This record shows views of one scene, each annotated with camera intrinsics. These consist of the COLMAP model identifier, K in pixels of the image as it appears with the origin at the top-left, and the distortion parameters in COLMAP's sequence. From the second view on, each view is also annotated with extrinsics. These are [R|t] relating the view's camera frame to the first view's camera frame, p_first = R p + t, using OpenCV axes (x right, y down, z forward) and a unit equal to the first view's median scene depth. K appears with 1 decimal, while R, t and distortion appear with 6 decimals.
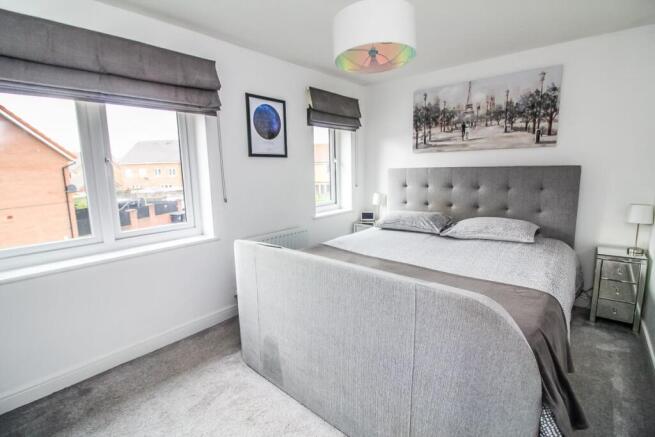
lens RADIAL K [[304.3, 0, 328.3], [0, 304.3, 215.8], [0, 0, 1]] dist [-0.002482, -0.003373]
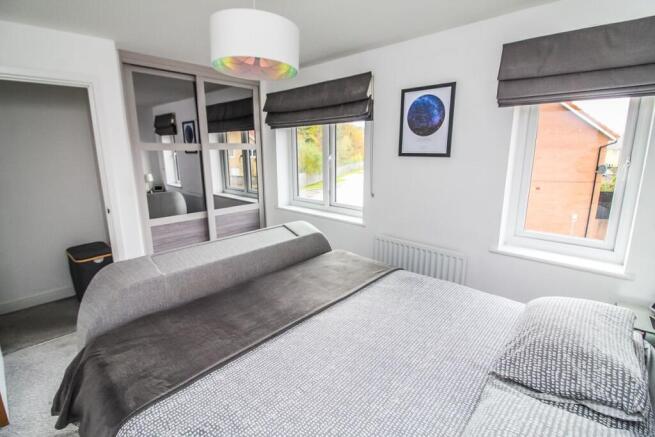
lens RADIAL K [[304.3, 0, 330.9], [0, 304.3, 210.7], [0, 0, 1]] dist [-0.002482, -0.003373]
pose [[-0.041745, 0.216258, -0.975443, 0.688328], [-0.150500, 0.963794, 0.220116, -0.194638], [0.987728, 0.155993, -0.007687, 0.769488]]
